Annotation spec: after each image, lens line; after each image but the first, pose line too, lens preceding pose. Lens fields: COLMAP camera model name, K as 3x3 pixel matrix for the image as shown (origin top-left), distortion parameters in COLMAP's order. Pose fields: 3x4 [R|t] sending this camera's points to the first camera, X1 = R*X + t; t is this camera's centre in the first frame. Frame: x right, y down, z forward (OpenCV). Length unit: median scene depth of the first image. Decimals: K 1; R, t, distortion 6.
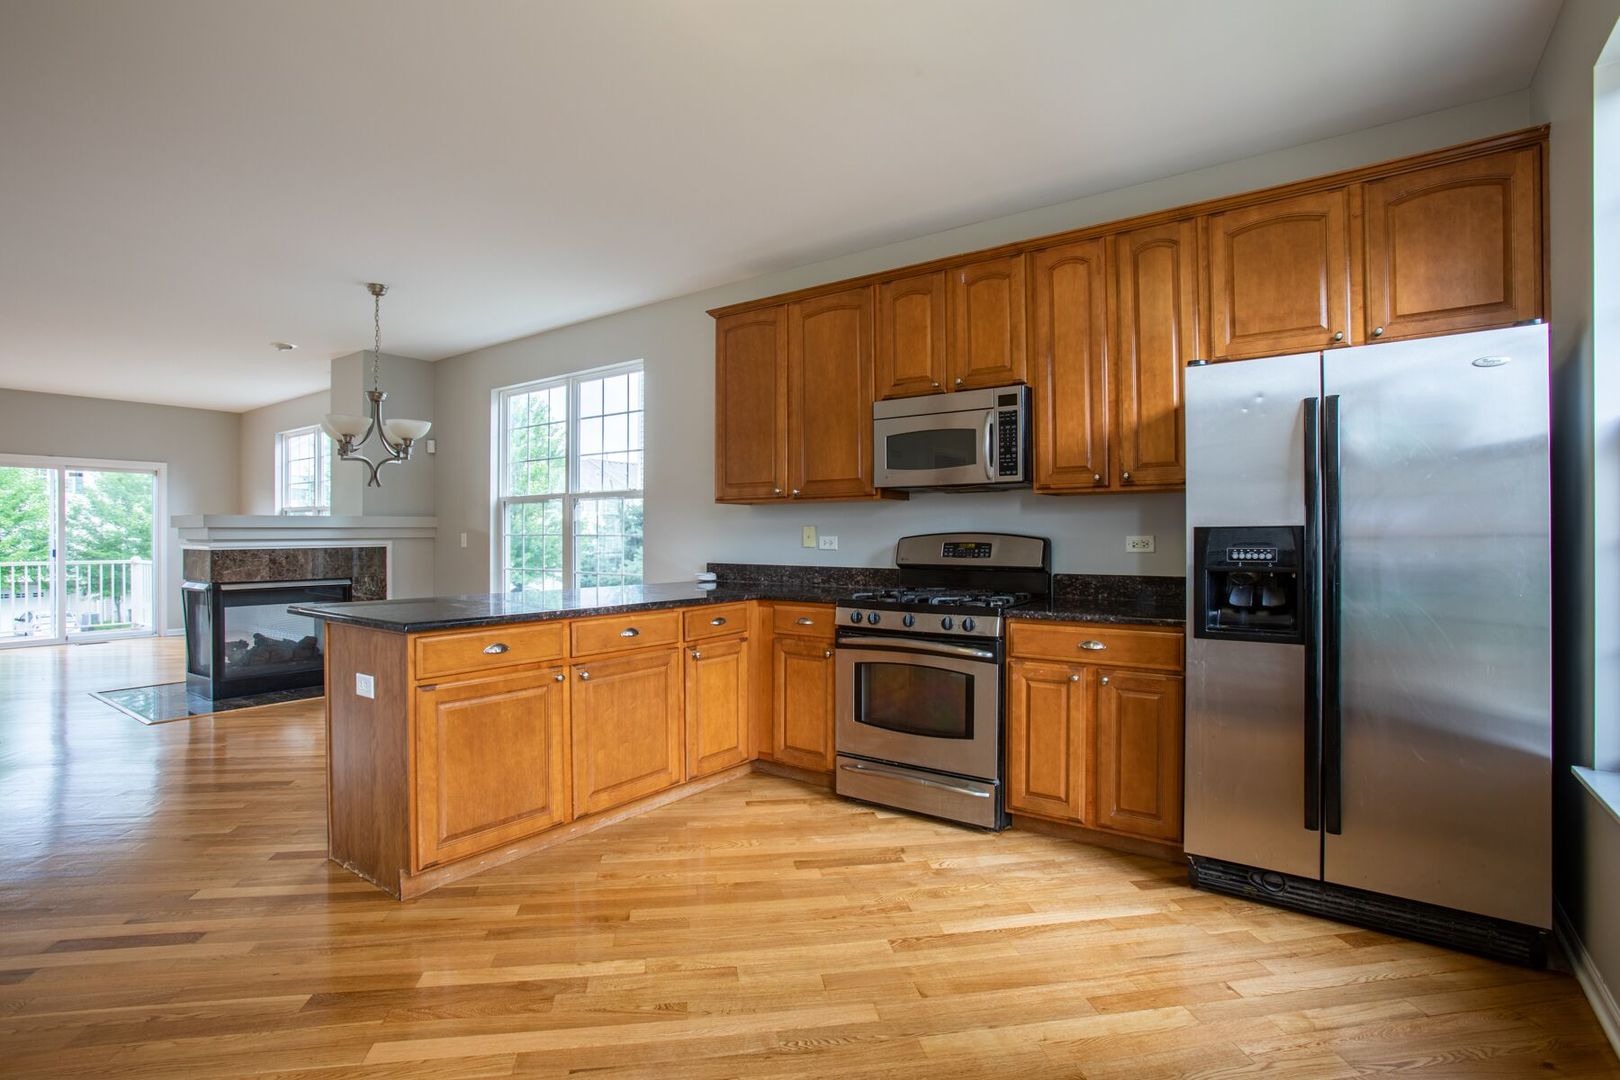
lens RADIAL K [[813.6, 0, 810.0], [0, 813.6, 540.0], [0, 0, 1]] dist [-0.035991, 0.001407]
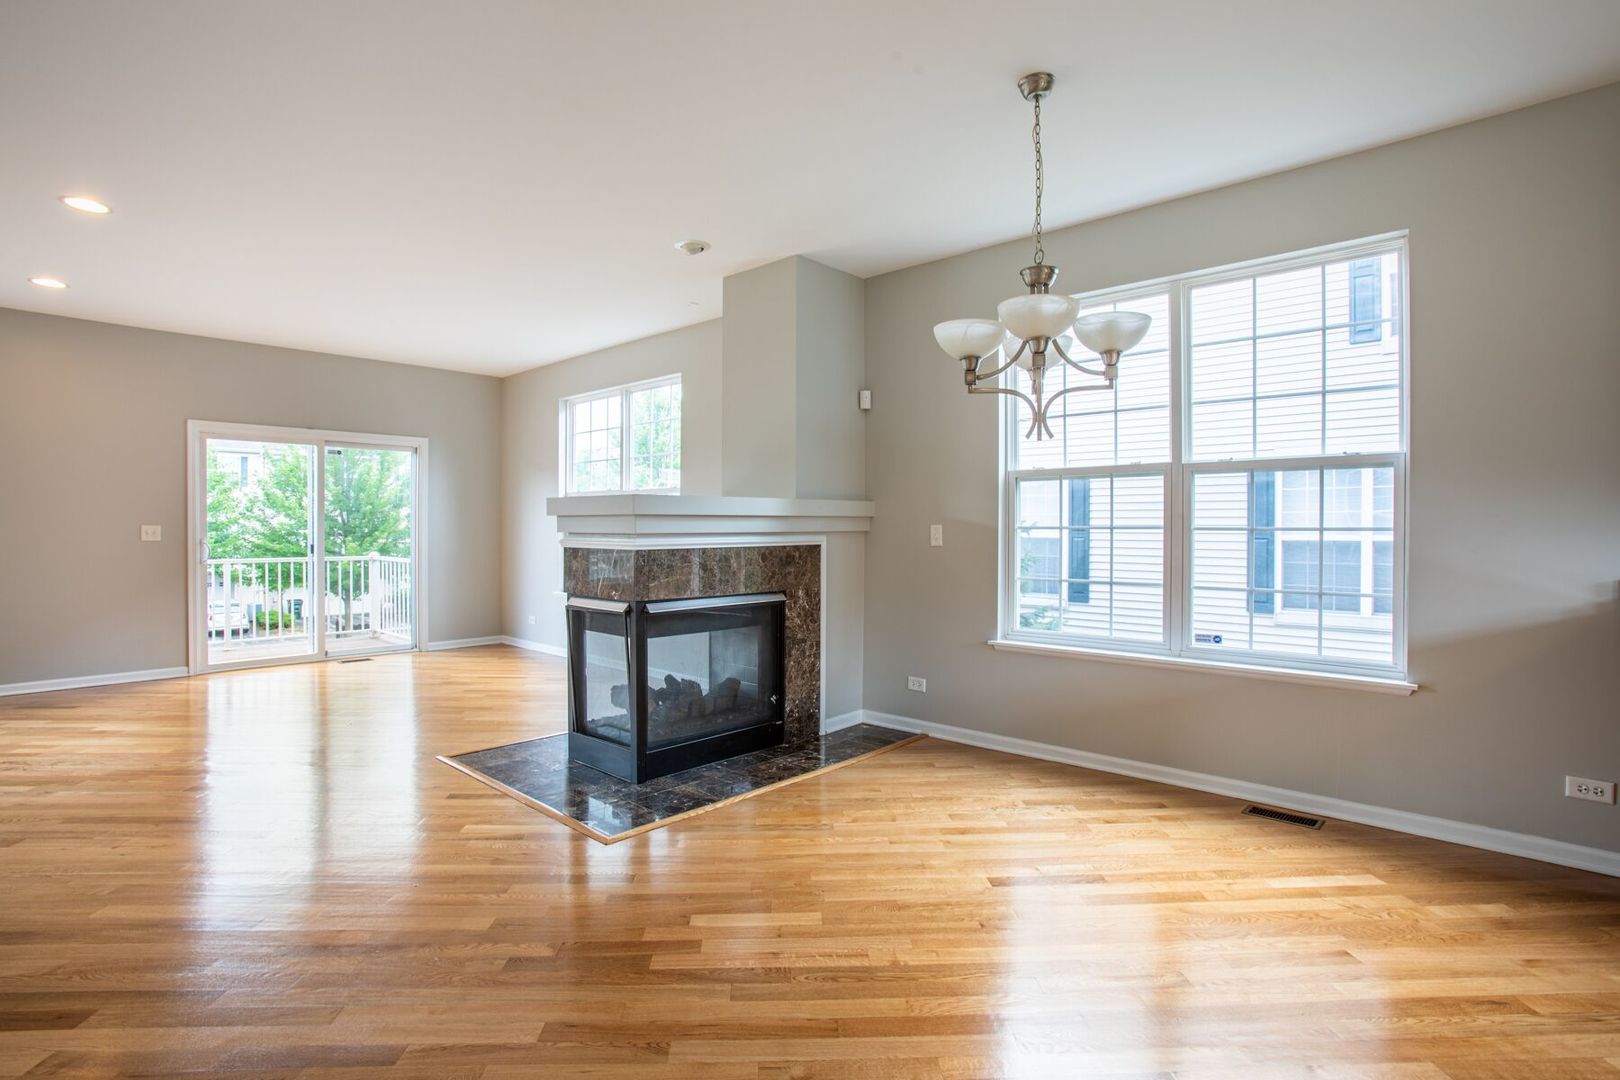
lens RADIAL K [[813.6, 0, 810.0], [0, 813.6, 540.0], [0, 0, 1]] dist [-0.035991, 0.001407]
pose [[0.993599, 0.004255, -0.112882, -0.472935], [-0.003401, 0.999964, 0.007757, -0.000956], [0.112911, -0.007323, 0.993578, 0.321594]]
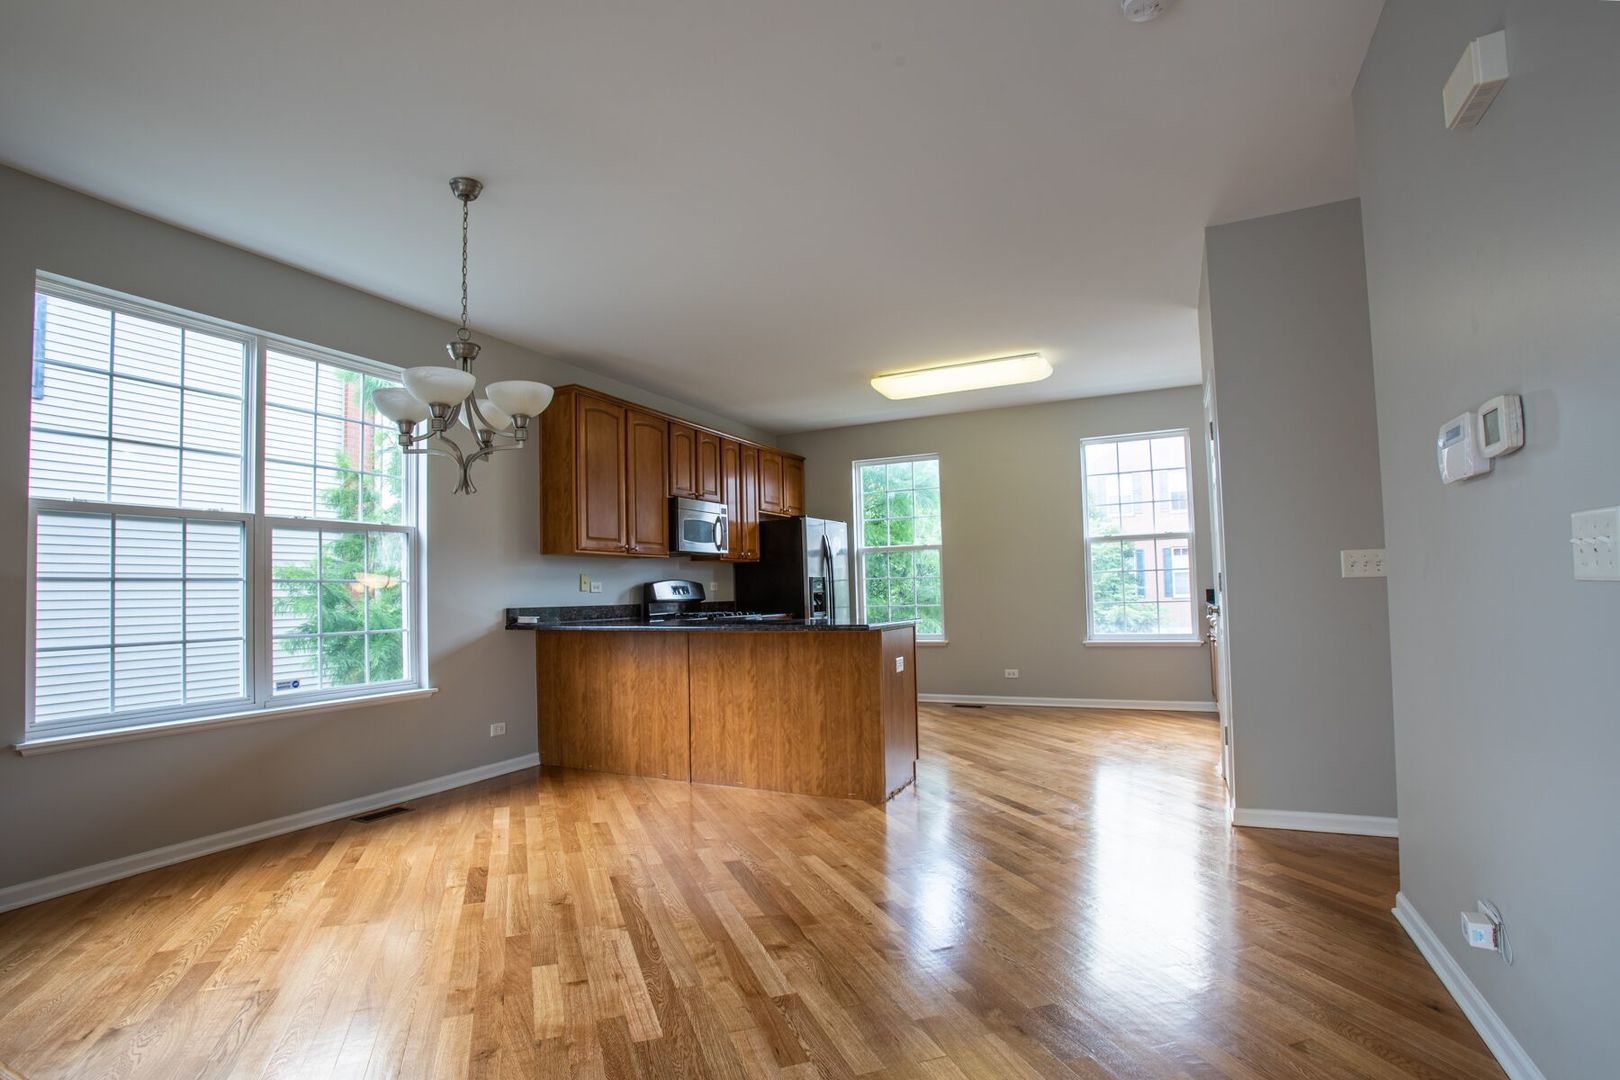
lens RADIAL K [[813.6, 0, 810.0], [0, 813.6, 540.0], [0, 0, 1]] dist [-0.035991, 0.001407]
pose [[-0.210492, 0.048190, 0.976407, -0.933105], [0.005183, 0.998825, -0.048179, -0.005302], [-0.977582, -0.005080, -0.210494, 0.664968]]
